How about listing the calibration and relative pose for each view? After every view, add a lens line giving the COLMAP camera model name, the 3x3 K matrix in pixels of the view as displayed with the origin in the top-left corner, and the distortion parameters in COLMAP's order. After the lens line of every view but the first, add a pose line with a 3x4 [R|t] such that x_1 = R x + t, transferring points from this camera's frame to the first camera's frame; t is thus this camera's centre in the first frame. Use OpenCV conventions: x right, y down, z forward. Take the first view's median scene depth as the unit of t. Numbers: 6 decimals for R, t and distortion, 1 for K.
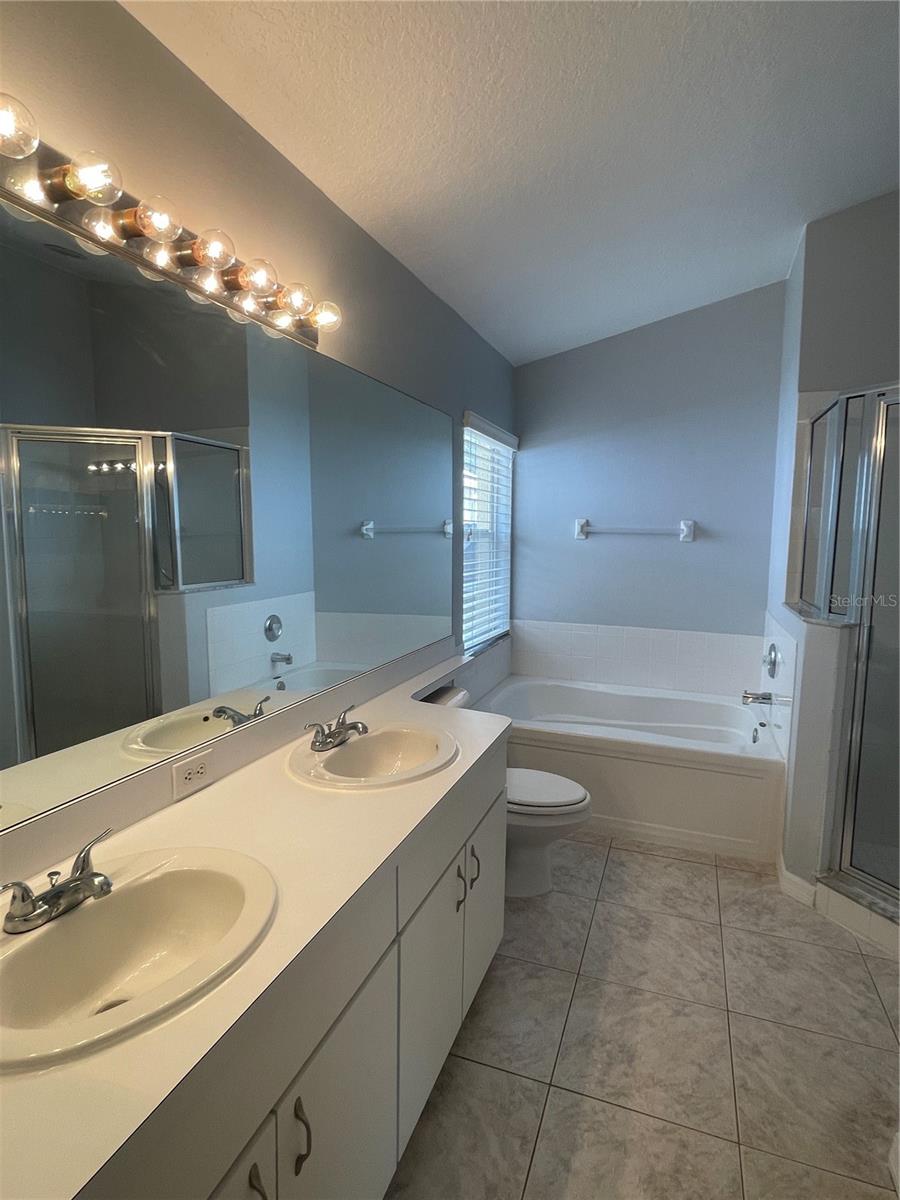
lens RADIAL K [[632.5, 0, 450.0], [0, 632.5, 600.0], [0, 0, 1]] dist [0.043615, 0.000906]
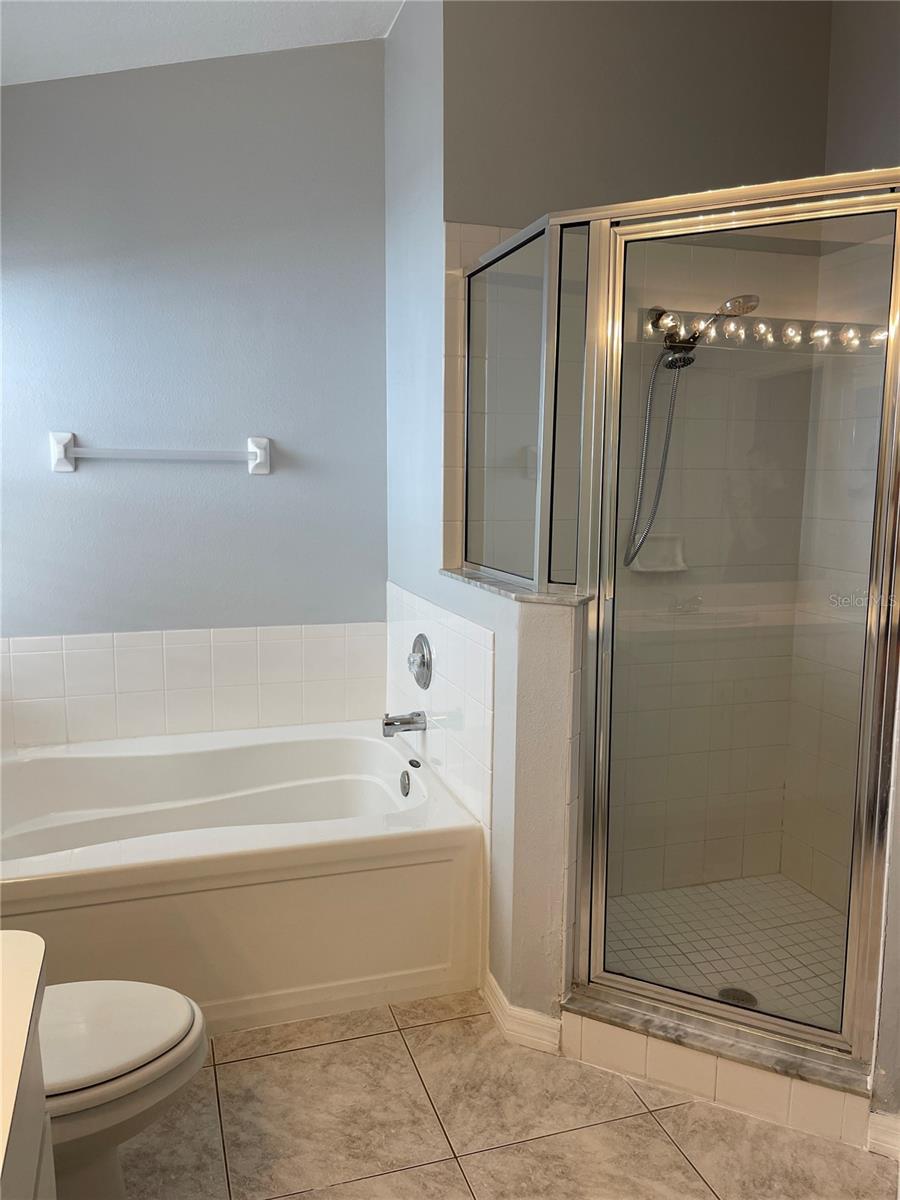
lens RADIAL K [[915.9, 0, 450.0], [0, 915.9, 600.7], [0, 0, 1]] dist [0.049165, -0.044462]
pose [[0.786007, -0.100389, 0.610012, -0.021810], [0.077391, 0.994943, 0.064018, -0.023358], [-0.613354, -0.003109, 0.789802, 0.320042]]
